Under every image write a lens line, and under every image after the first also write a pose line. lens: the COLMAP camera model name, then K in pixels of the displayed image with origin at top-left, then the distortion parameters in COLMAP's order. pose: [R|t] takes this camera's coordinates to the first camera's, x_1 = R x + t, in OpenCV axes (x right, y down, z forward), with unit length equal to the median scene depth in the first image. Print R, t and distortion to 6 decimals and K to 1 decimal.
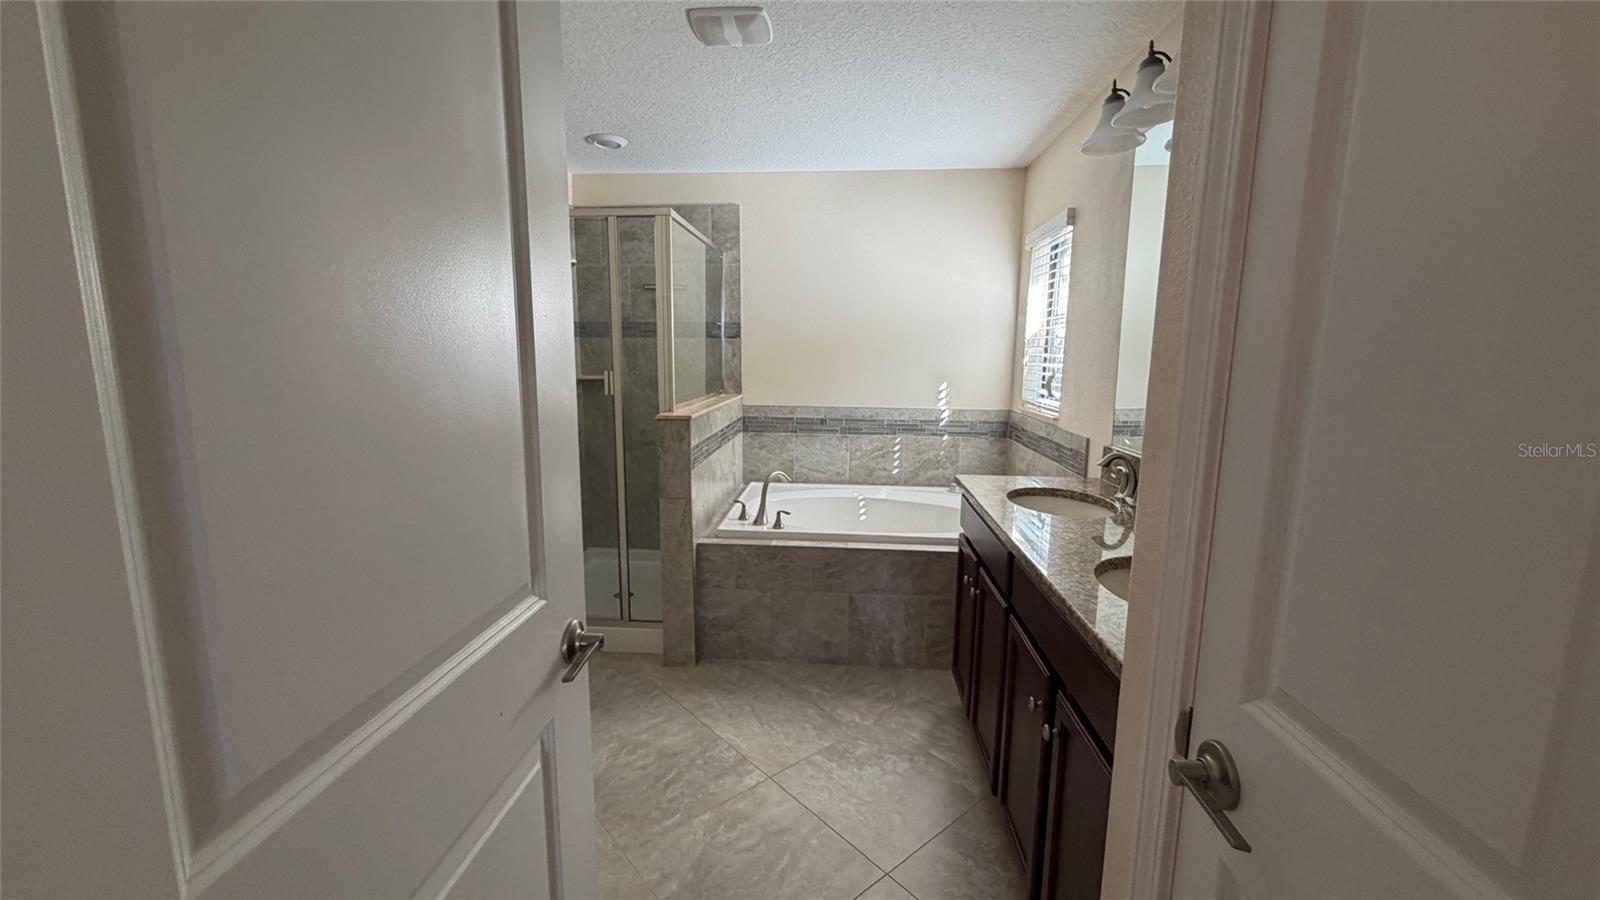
lens RADIAL K [[643.2, 0, 796.7], [0, 643.2, 451.8], [0, 0, 1]] dist [-0.004145, -0.000180]
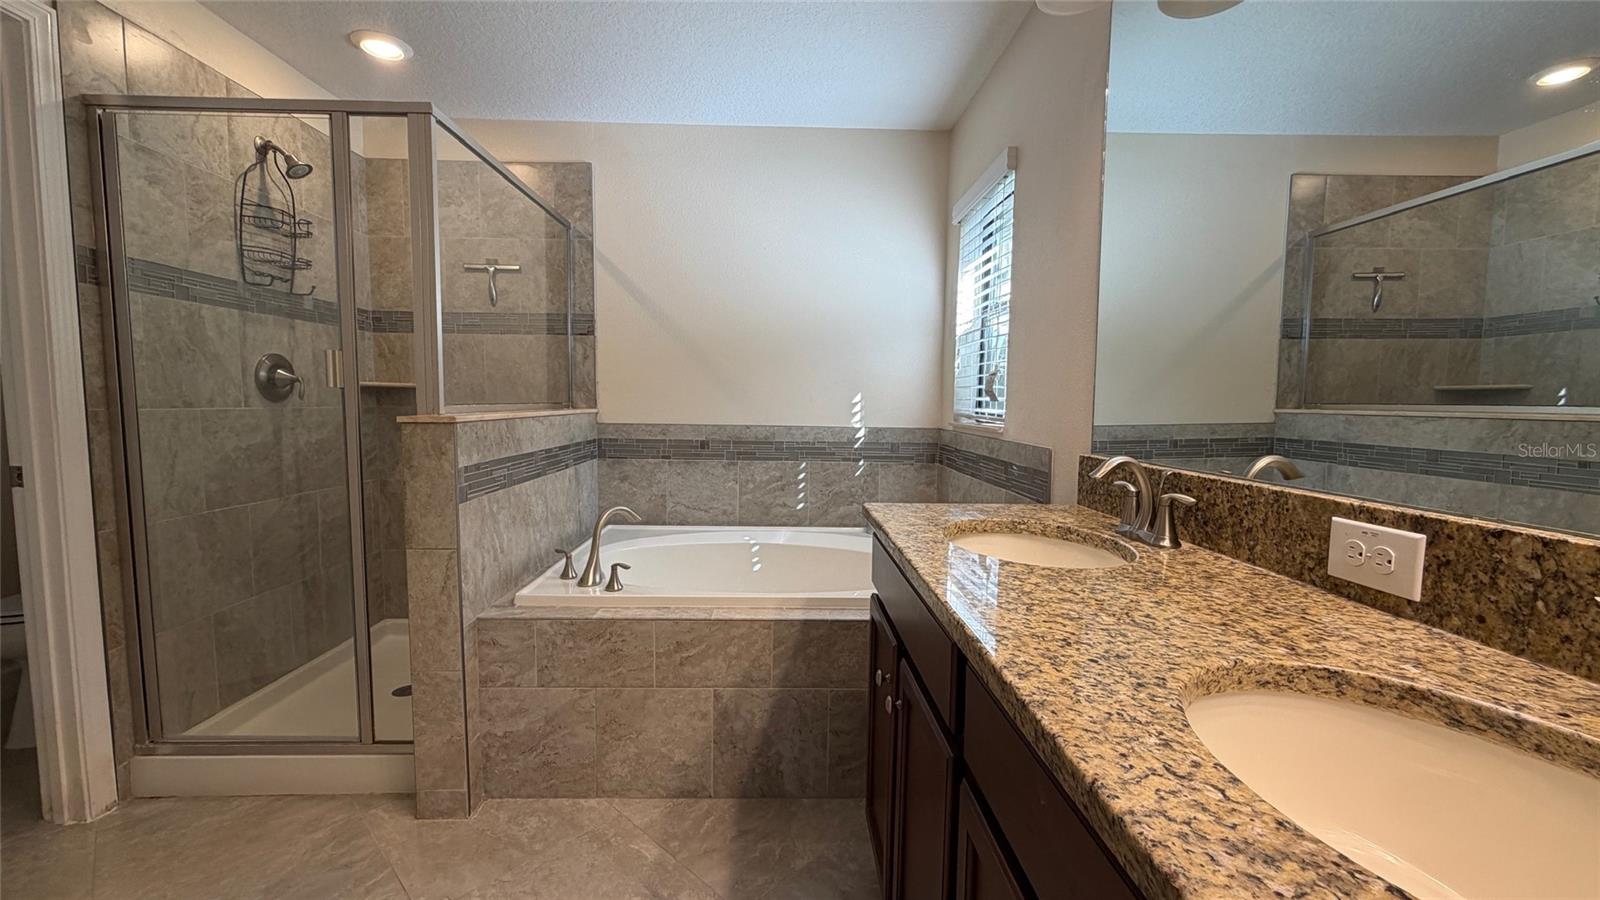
lens RADIAL K [[643.2, 0, 798.5], [0, 643.2, 451.0], [0, 0, 1]] dist [-0.004145, -0.000180]
pose [[0.994155, -0.004639, 0.107864, 0.088585], [0.012572, 0.997254, -0.072984, 0.023522], [-0.107229, 0.073913, 0.991483, 0.284561]]
